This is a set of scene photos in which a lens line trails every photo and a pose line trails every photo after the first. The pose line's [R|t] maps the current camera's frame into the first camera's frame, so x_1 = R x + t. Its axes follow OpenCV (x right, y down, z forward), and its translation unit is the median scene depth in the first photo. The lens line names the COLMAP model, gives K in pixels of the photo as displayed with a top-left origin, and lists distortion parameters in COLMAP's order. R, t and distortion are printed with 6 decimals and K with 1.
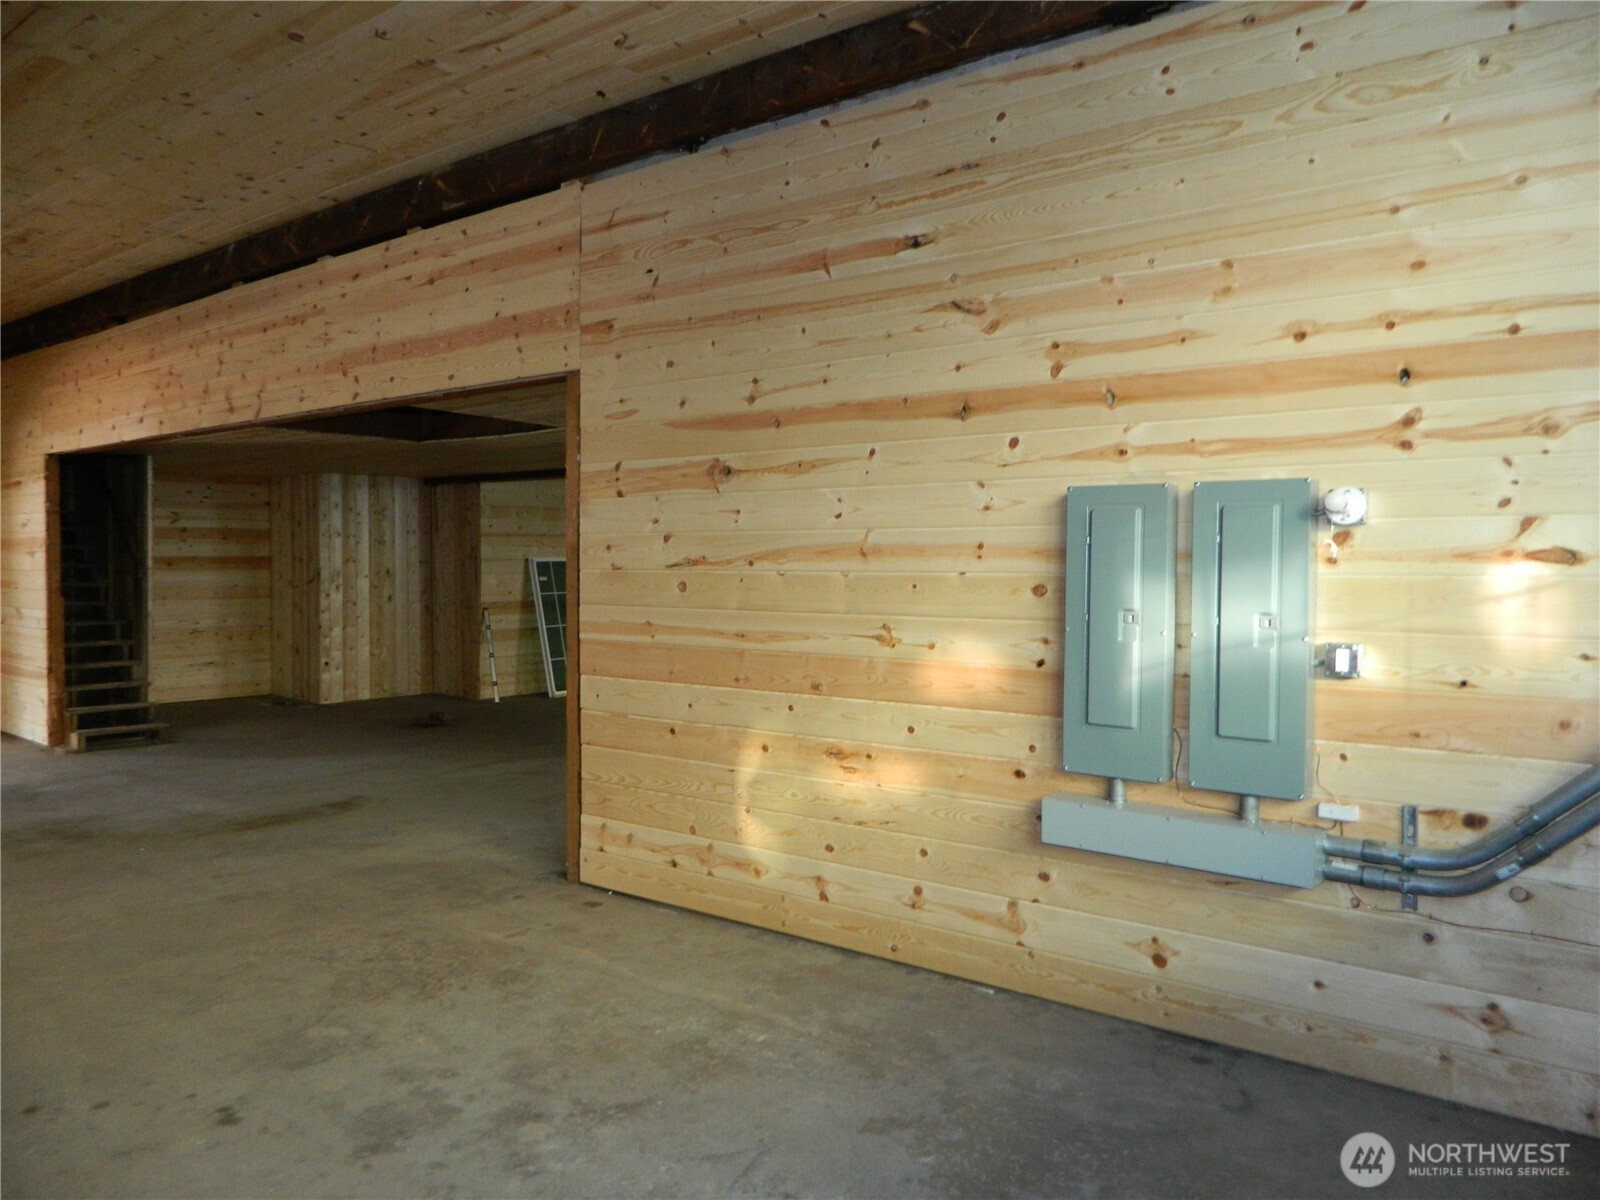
lens RADIAL K [[1172.0, 0, 801.6], [0, 1172.0, 590.8], [0, 0, 1]] dist [0.003219, -0.006040]
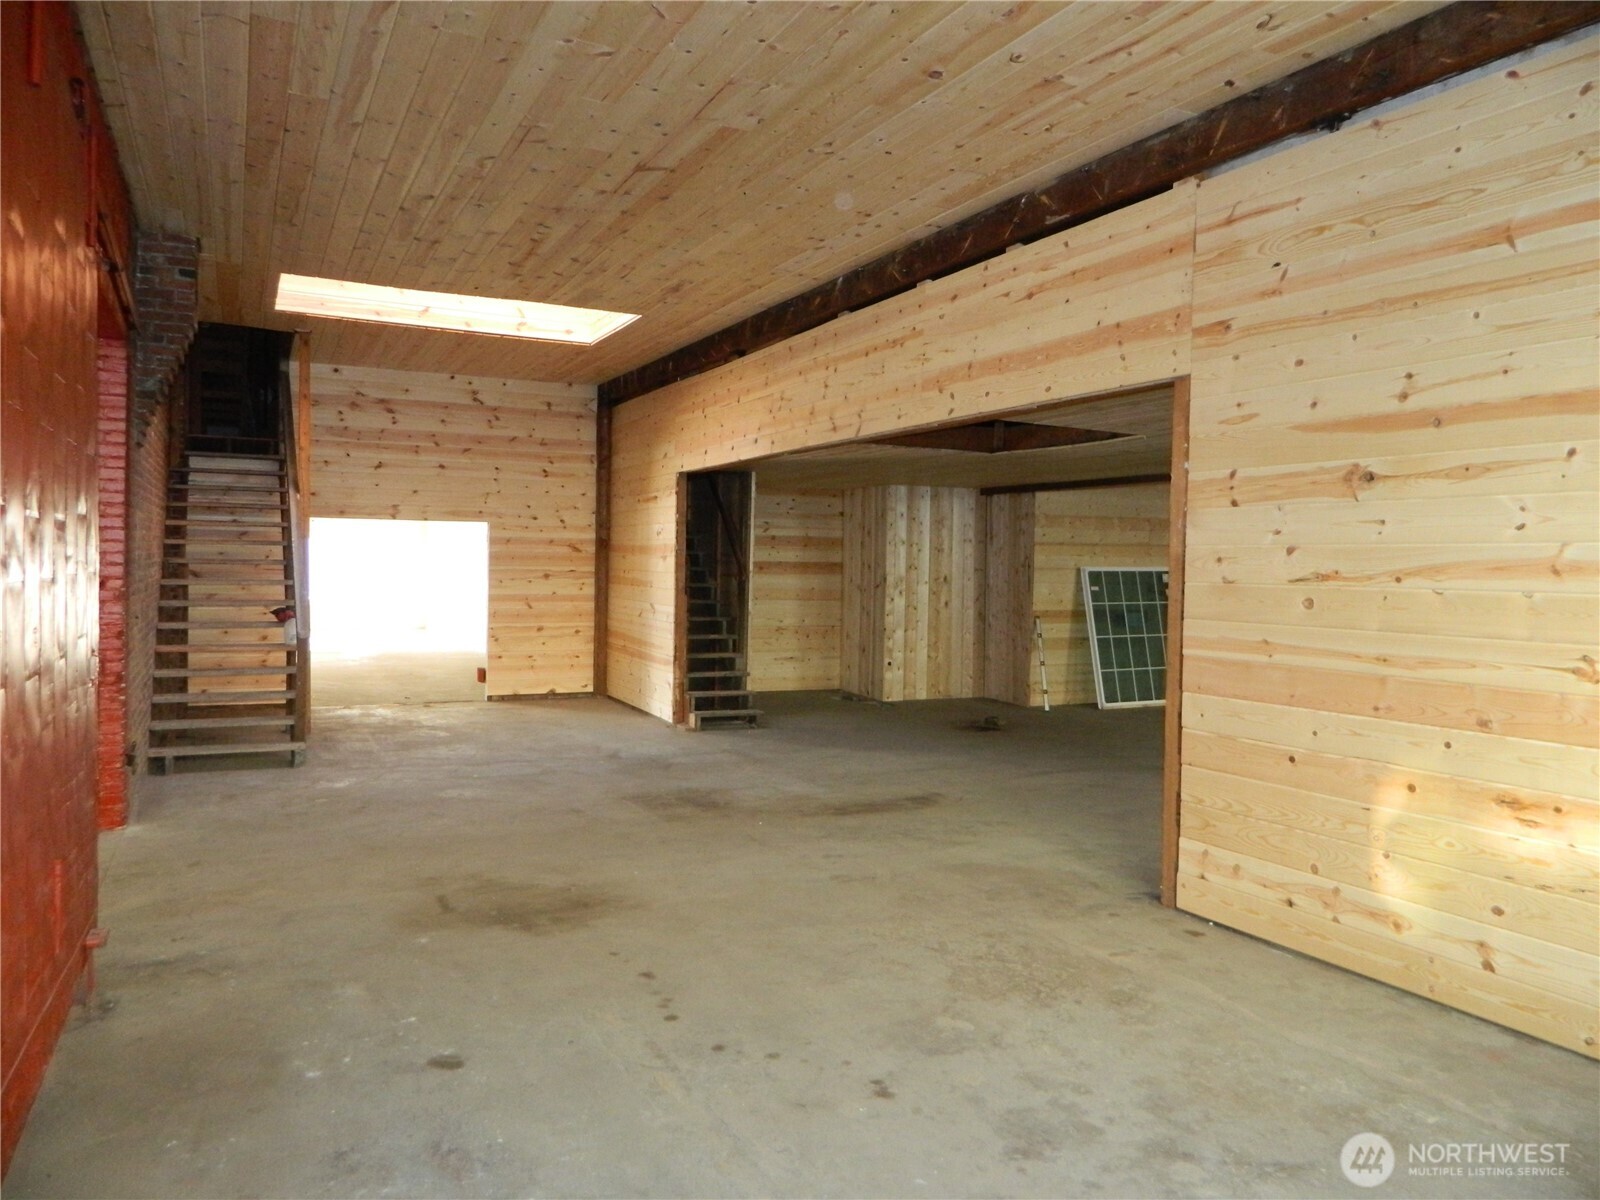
lens RADIAL K [[1172.0, 0, 801.4], [0, 1172.0, 590.1], [0, 0, 1]] dist [0.003219, -0.006040]
pose [[0.905687, 0.023040, -0.423319, -0.059277], [-0.026288, 0.999653, -0.001834, -0.001535], [0.423130, 0.012789, 0.905979, -0.002671]]
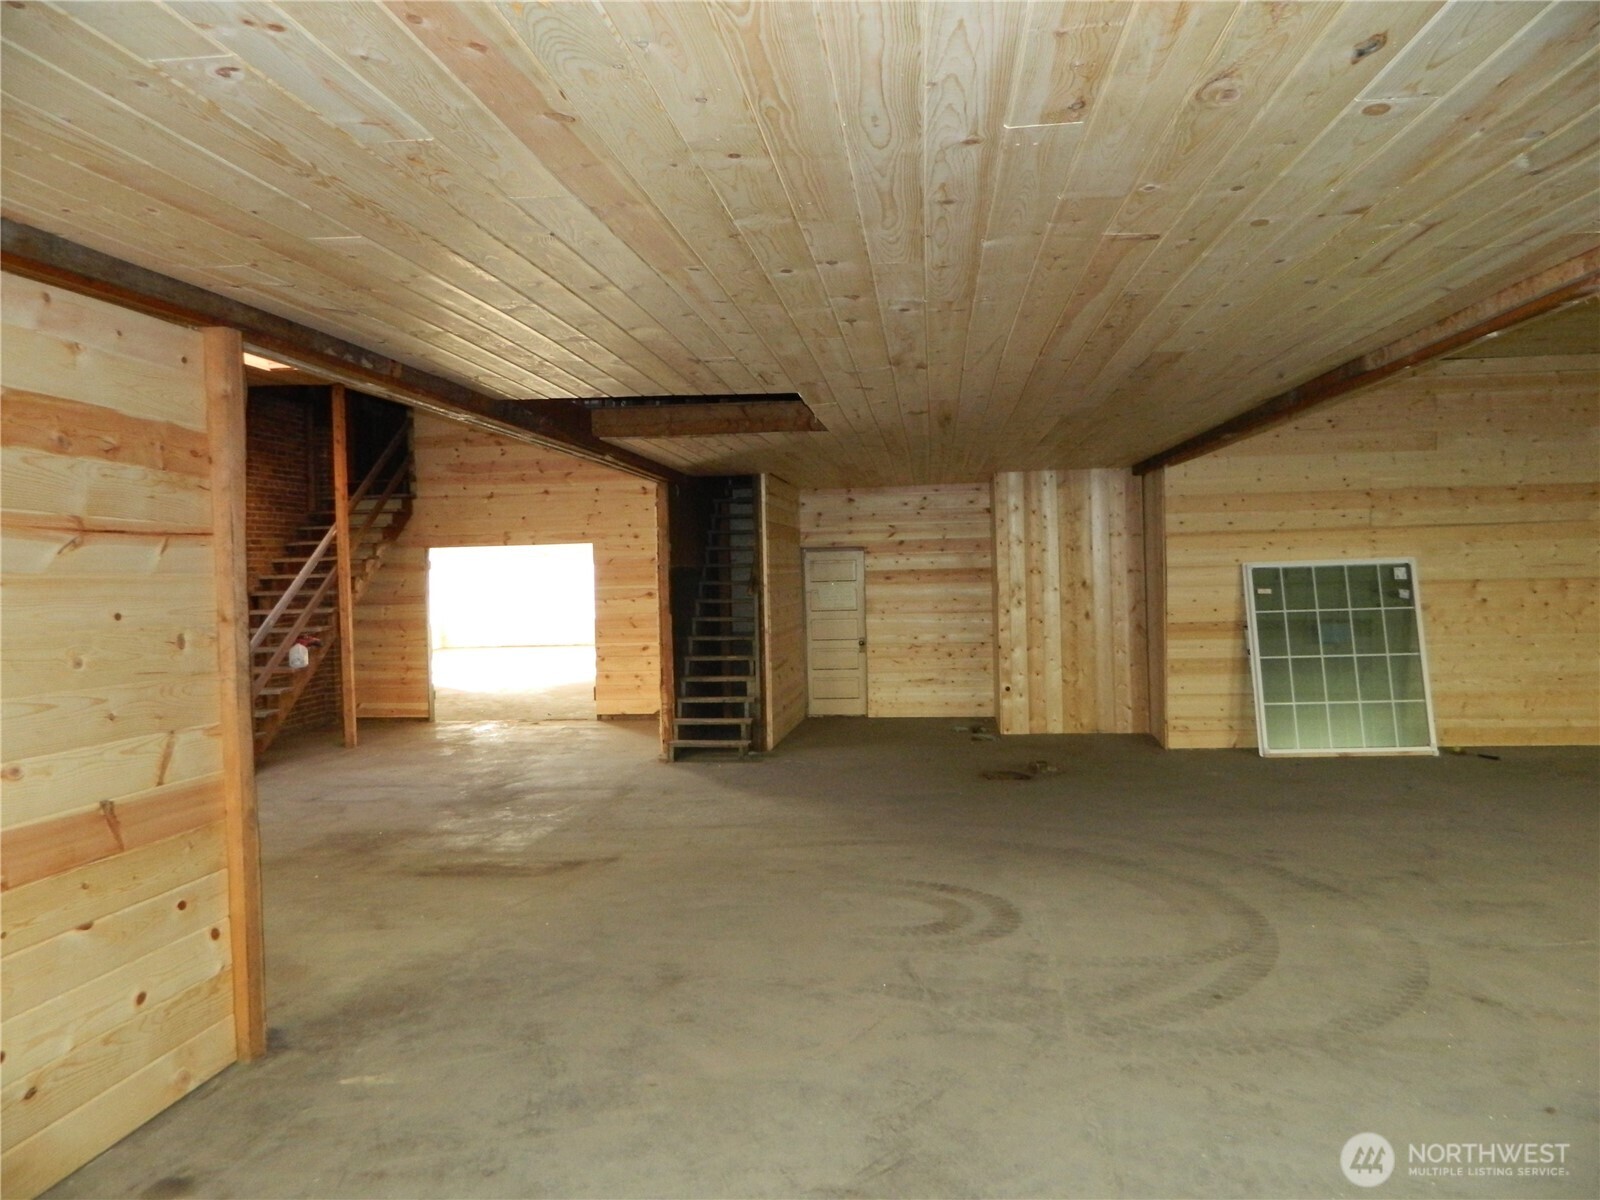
lens RADIAL K [[1172.0, 0, 802.4], [0, 1172.0, 598.4], [0, 0, 1]] dist [0.003219, -0.006040]
pose [[0.537853, 0.005392, -0.843021, 0.544889], [0.003095, 0.999960, 0.008371, -0.029386], [0.843033, -0.007111, 0.537815, 0.846372]]
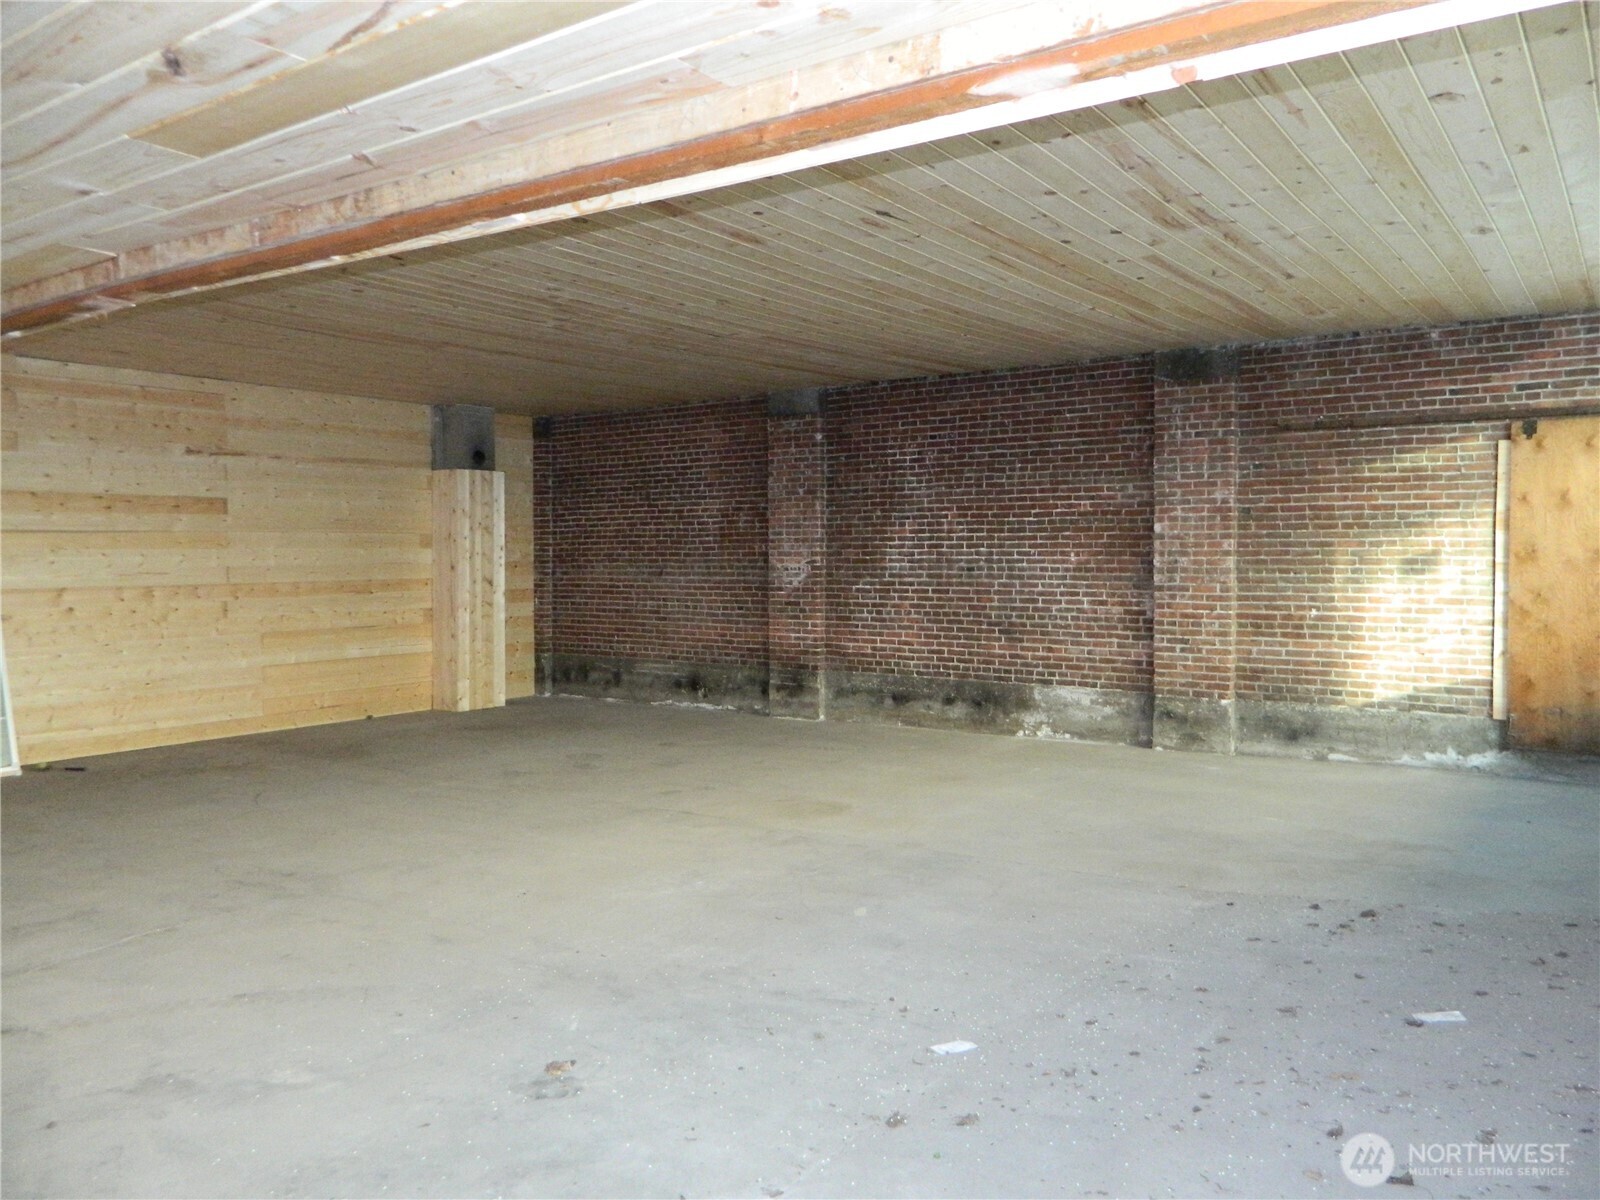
lens RADIAL K [[1172.0, 0, 801.7], [0, 1172.0, 598.9], [0, 0, 1]] dist [0.003219, -0.006040]
pose [[0.998471, -0.014001, 0.053475, 0.587392], [0.013410, 0.999845, 0.011391, -0.029263], [-0.053626, -0.010656, 0.998504, 0.873632]]
